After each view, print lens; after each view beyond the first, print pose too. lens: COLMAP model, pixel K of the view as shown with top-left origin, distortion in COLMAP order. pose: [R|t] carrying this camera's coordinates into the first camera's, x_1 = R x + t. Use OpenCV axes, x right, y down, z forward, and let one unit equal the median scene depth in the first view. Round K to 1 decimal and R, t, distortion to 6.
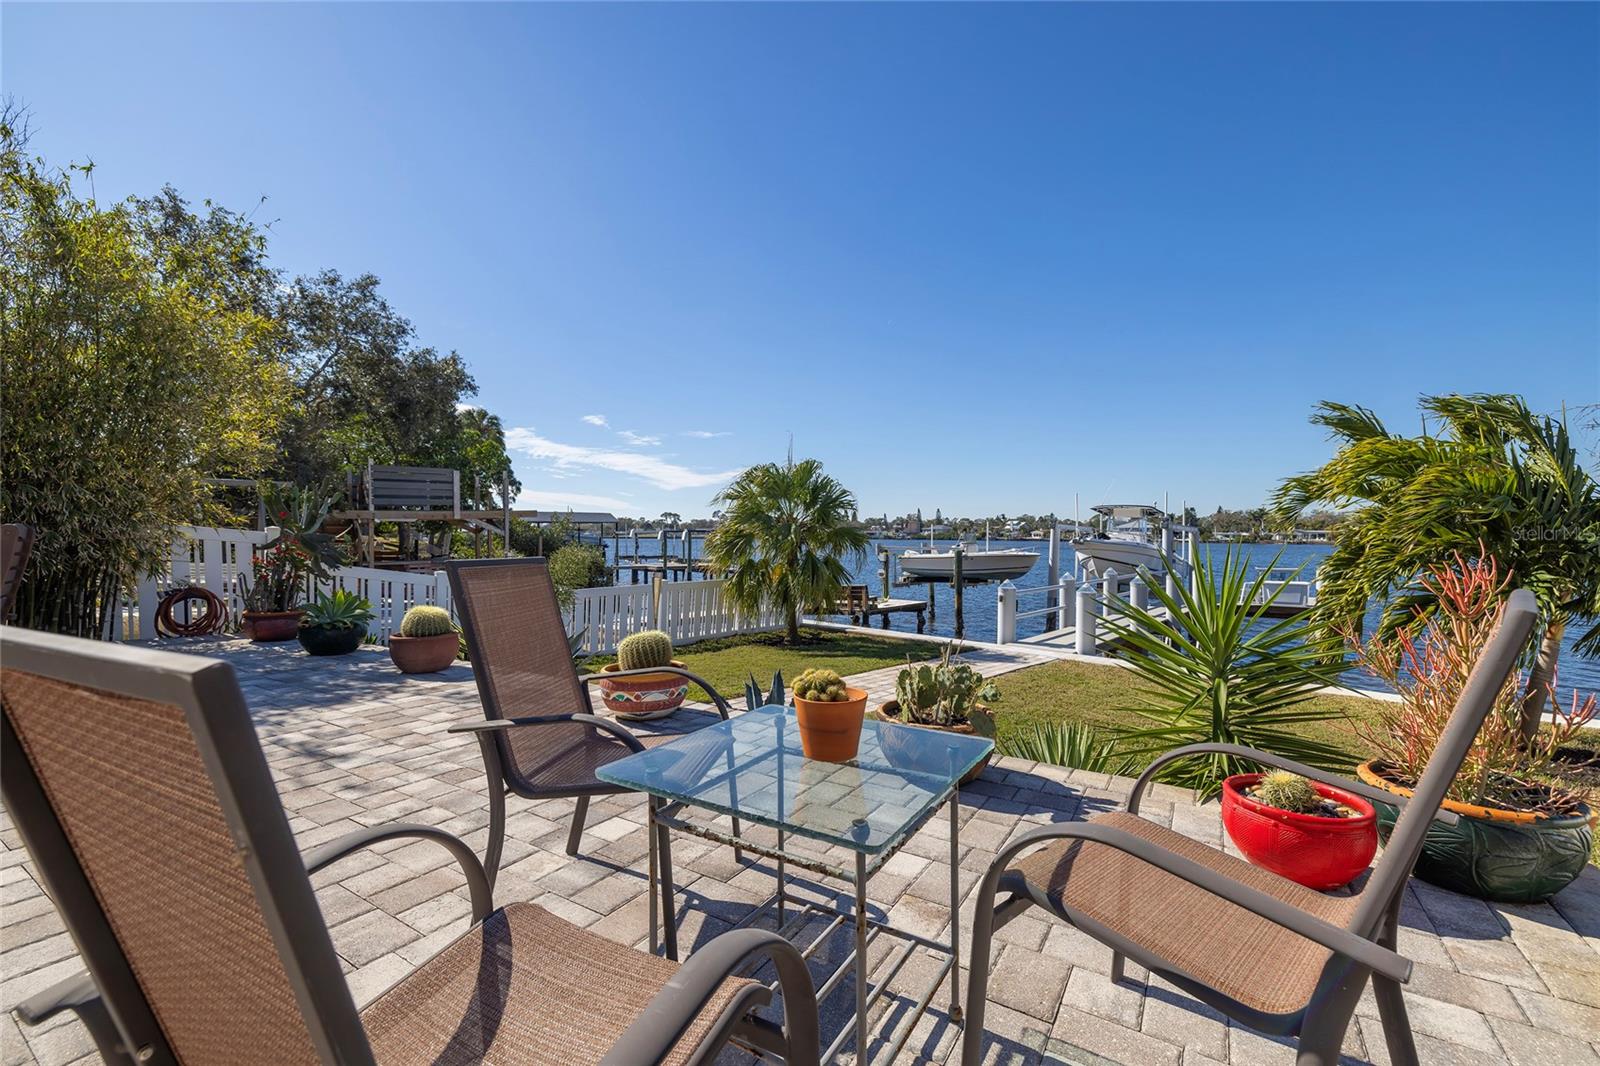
lens RADIAL K [[671.7, 0, 794.9], [0, 671.7, 531.2], [0, 0, 1]] dist [-0.002495, 0.000290]
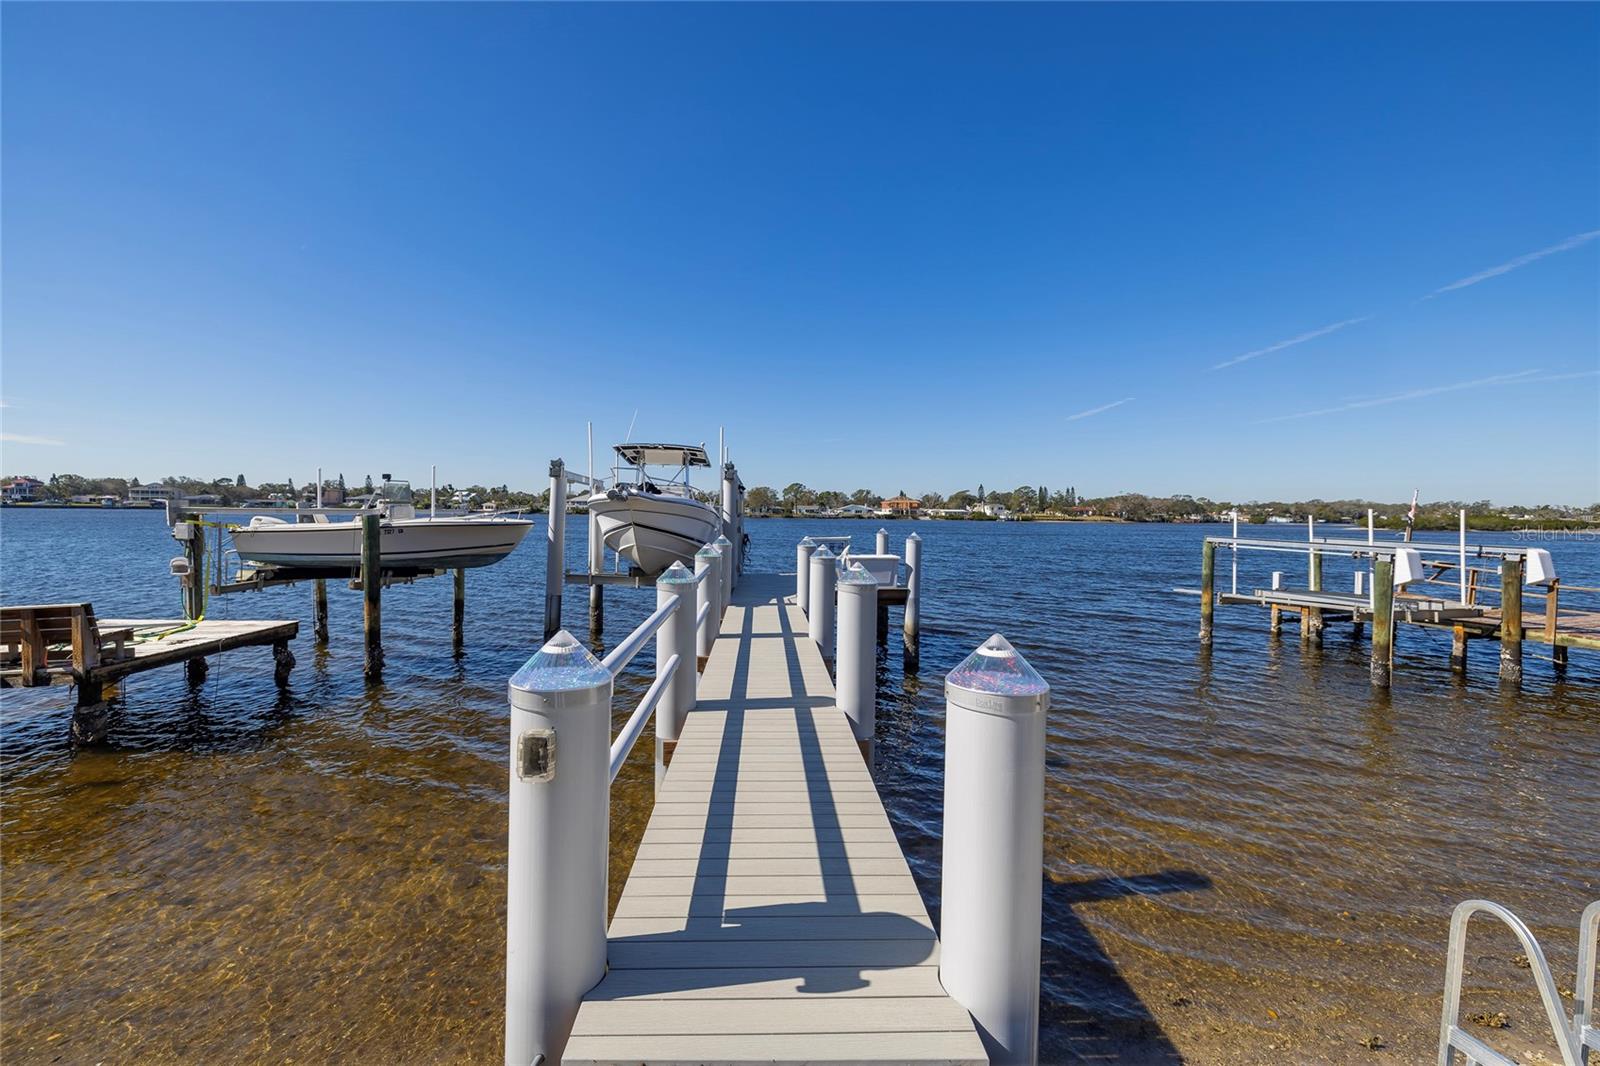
lens RADIAL K [[671.7, 0, 794.9], [0, 671.7, 531.2], [0, 0, 1]] dist [-0.002495, 0.000290]
pose [[0.714575, -0.013551, 0.699427, 0.112084], [-0.014462, 0.999313, 0.034136, 0.018012], [-0.699409, -0.034508, 0.713888, 0.394599]]
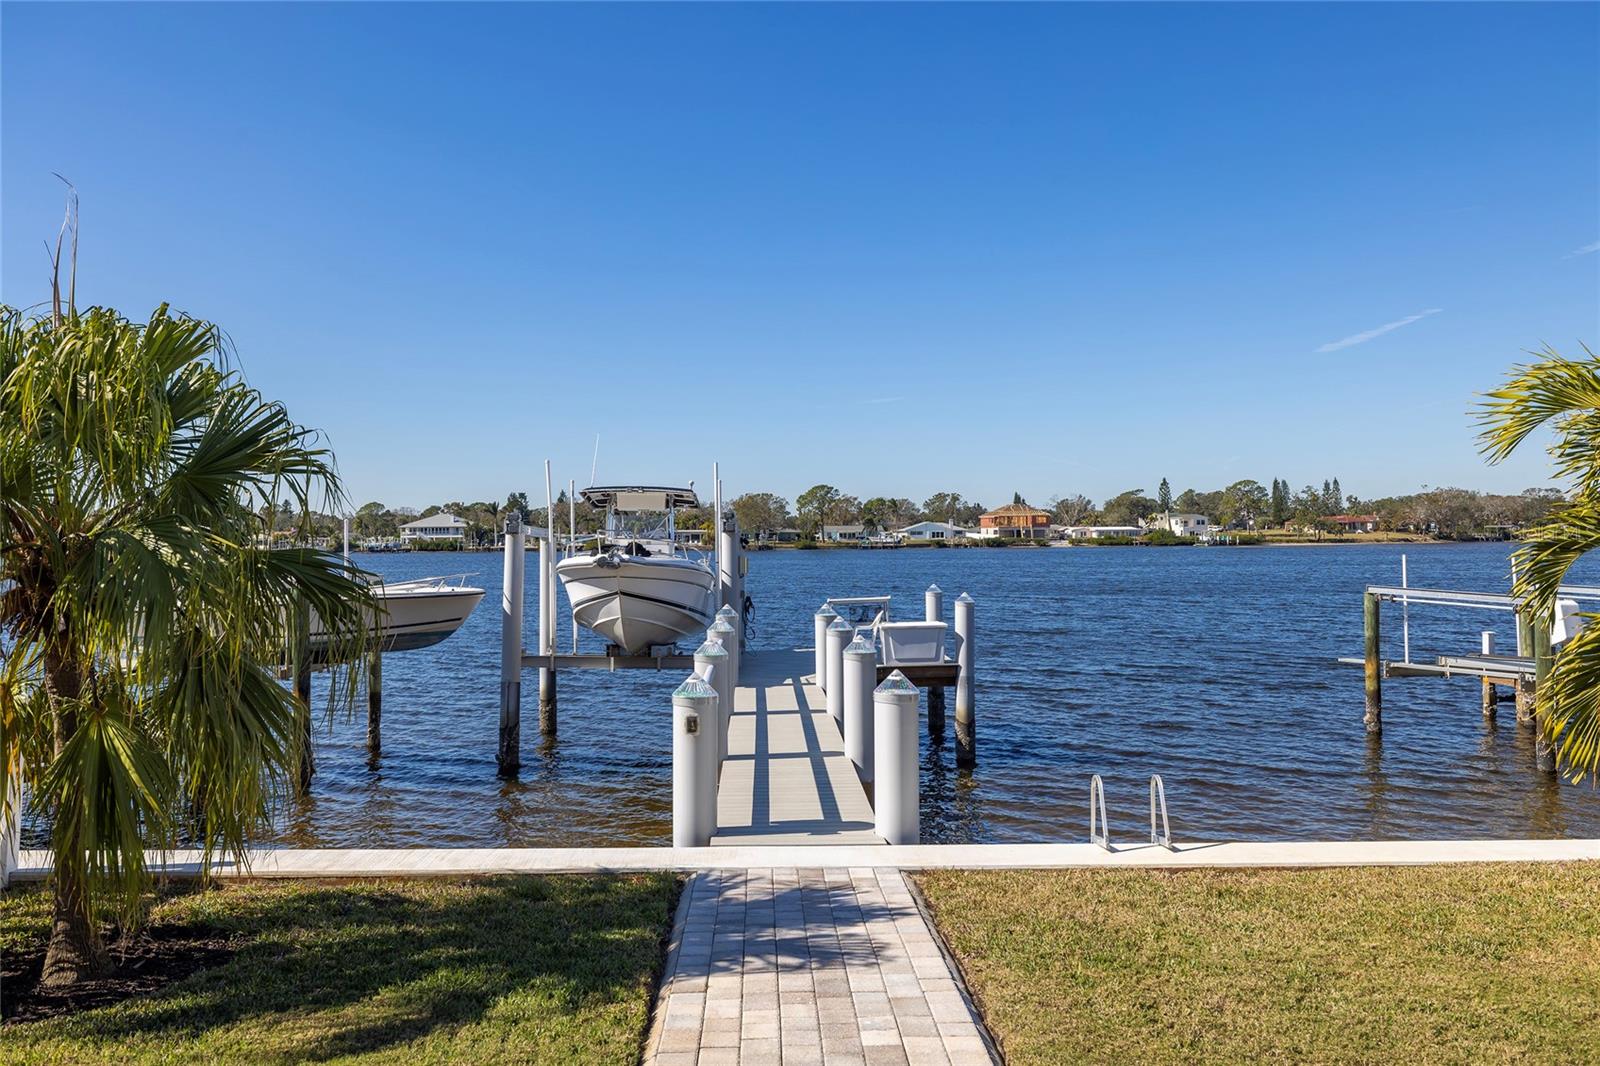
lens RADIAL K [[1259.1, 0, 800.0], [0, 1259.1, 533.0], [0, 0, 1]] dist [0.003223, -0.006324]
pose [[0.725945, -0.008799, 0.687697, -0.065953], [0.009339, 0.999952, 0.002936, -0.005037], [-0.687690, 0.004291, 0.725992, 0.204839]]
